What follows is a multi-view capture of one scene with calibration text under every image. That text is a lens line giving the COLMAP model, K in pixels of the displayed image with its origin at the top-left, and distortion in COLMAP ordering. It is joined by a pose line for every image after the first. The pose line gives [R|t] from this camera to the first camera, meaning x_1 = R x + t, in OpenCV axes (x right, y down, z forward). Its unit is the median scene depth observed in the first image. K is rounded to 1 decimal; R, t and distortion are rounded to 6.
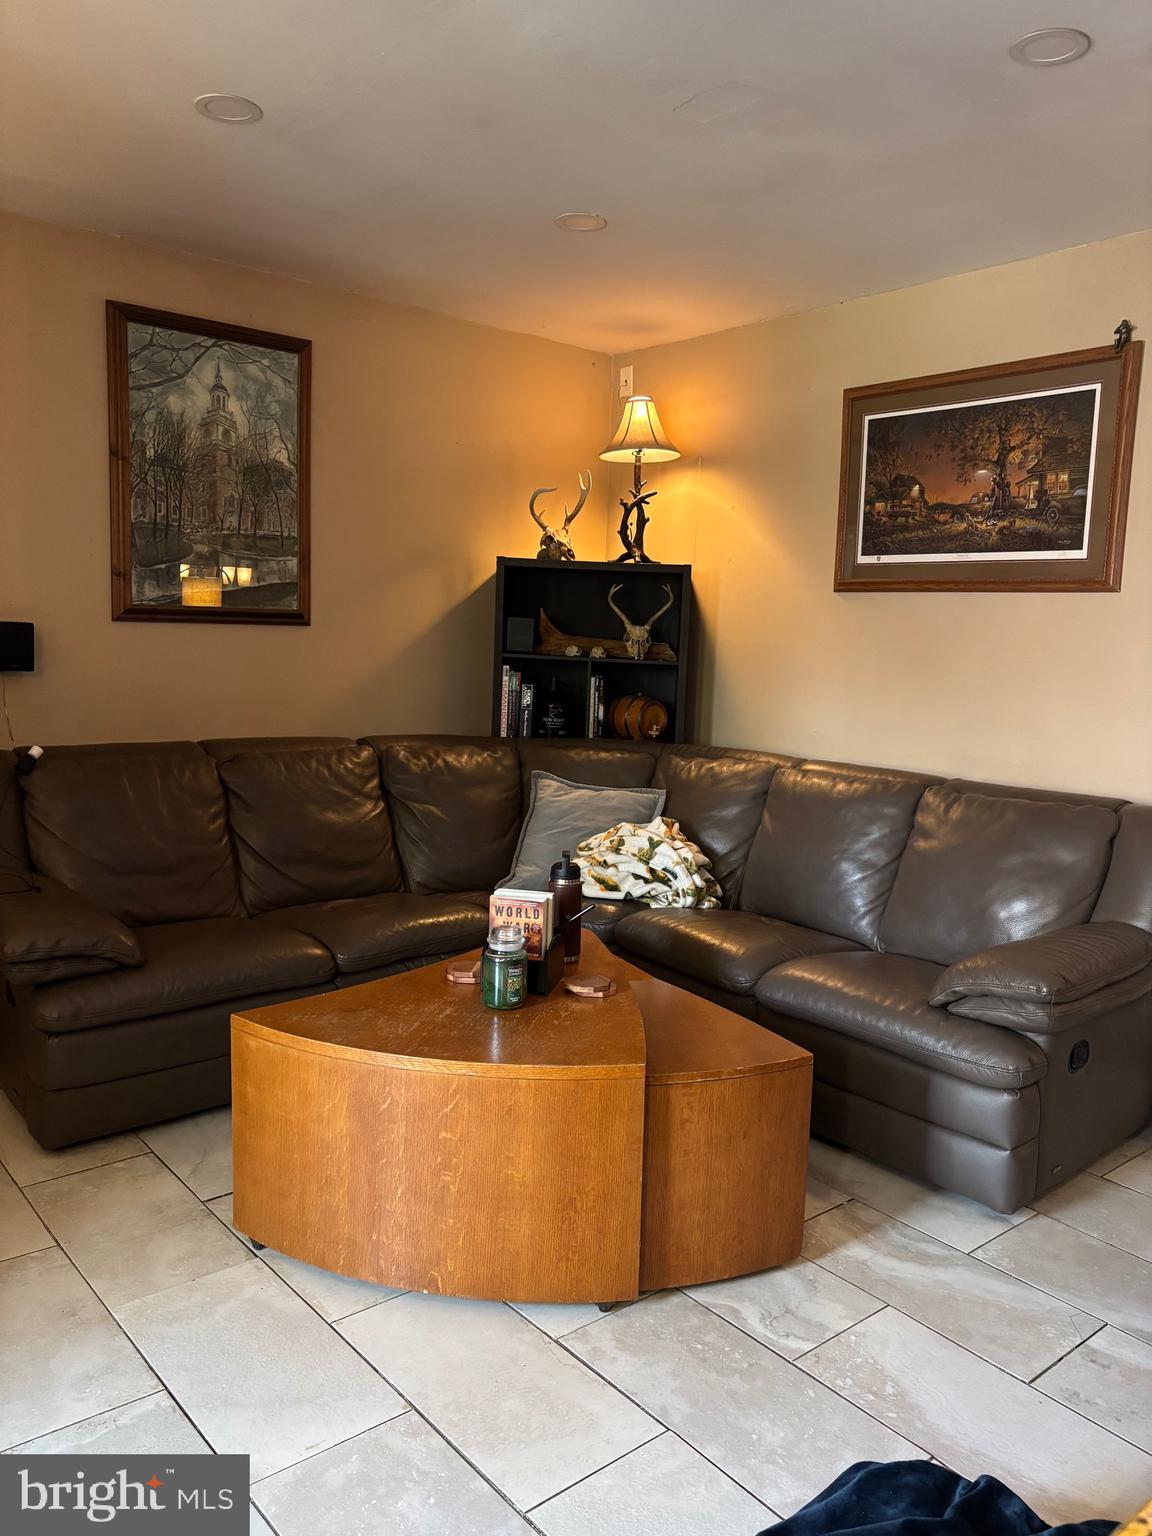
lens RADIAL K [[1156.8, 0, 568.1], [0, 1156.8, 760.6], [0, 0, 1]] dist [0.042586, -0.028430]
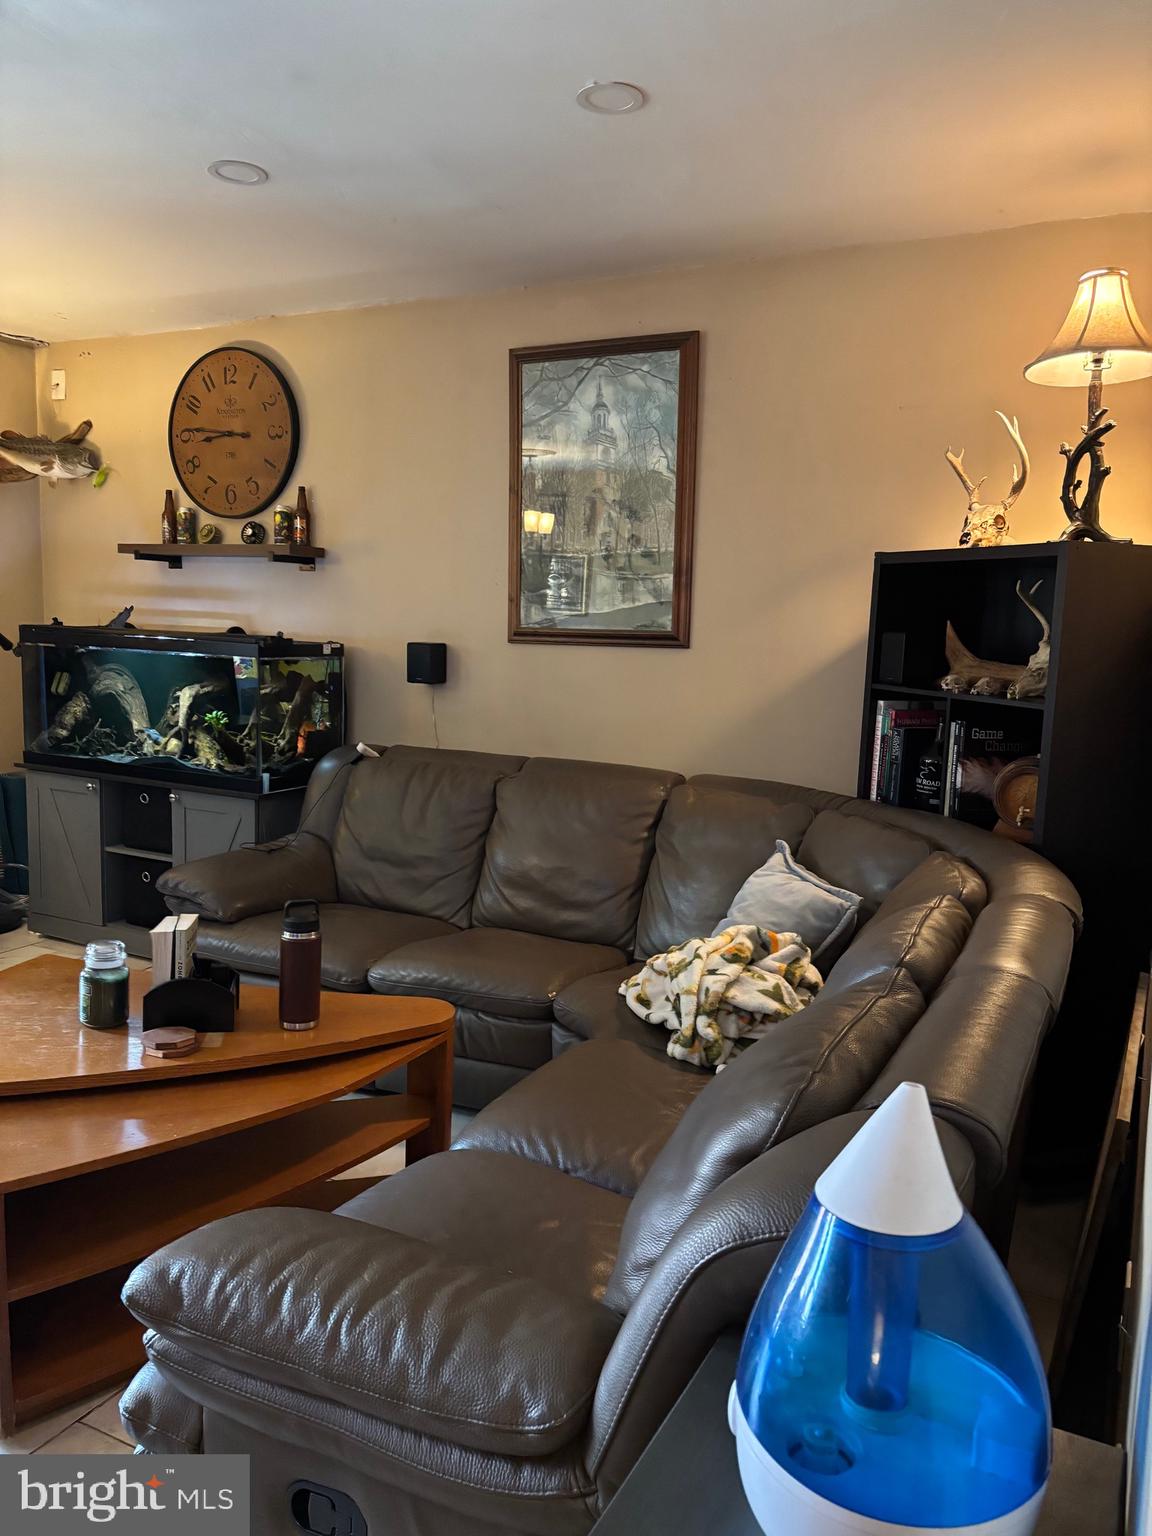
lens RADIAL K [[1156.8, 0, 572.4], [0, 1156.8, 769.4], [0, 0, 1]] dist [0.042586, -0.028430]
pose [[0.413607, 0.087212, -0.906269, 0.595990], [-0.120937, 0.991844, 0.040253, -0.050926], [0.902388, 0.092952, 0.420781, 0.581332]]
